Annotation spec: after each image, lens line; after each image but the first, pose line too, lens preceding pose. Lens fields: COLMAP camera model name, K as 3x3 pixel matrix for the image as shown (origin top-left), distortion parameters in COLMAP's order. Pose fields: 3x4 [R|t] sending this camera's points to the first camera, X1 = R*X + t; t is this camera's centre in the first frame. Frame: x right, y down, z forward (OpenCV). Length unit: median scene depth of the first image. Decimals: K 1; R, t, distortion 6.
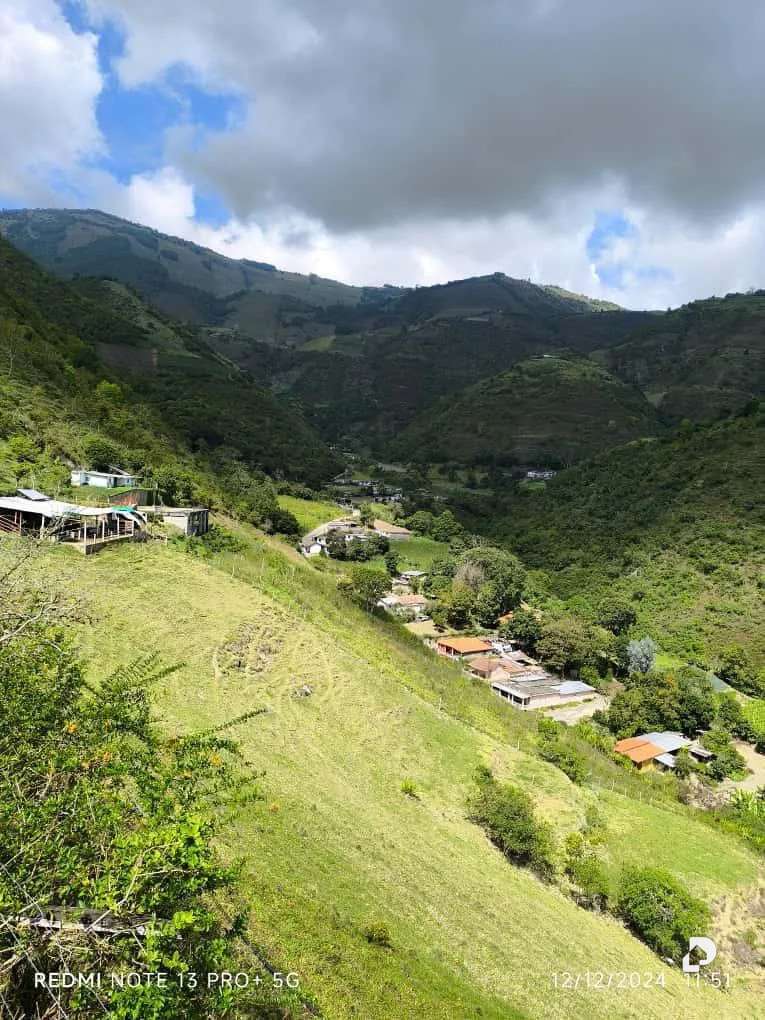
lens RADIAL K [[716.4, 0, 364.4], [0, 716.4, 529.8], [0, 0, 1]] dist [0.025629, -0.022466]
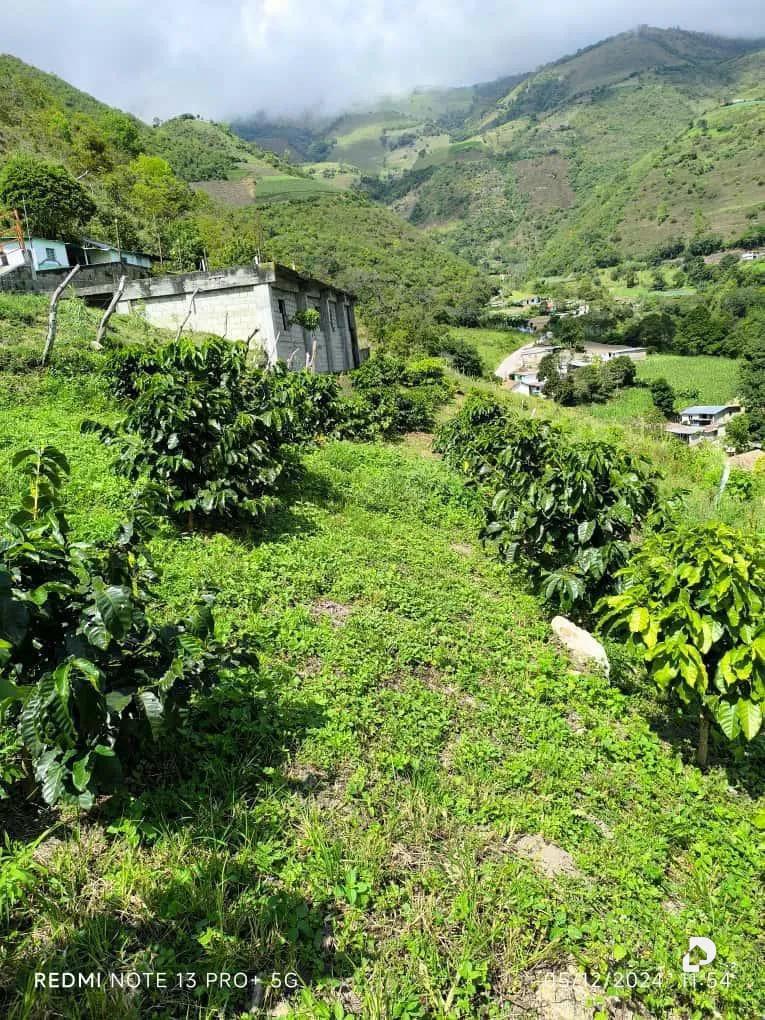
lens RADIAL K [[716.4, 0, 364.4], [0, 716.4, 529.8], [0, 0, 1]] dist [0.025629, -0.022466]
pose [[0.973000, -0.102800, -0.206646, -0.026554], [0.142659, 0.971689, 0.188332, 0.001901], [0.181435, -0.212727, 0.960119, 0.114114]]
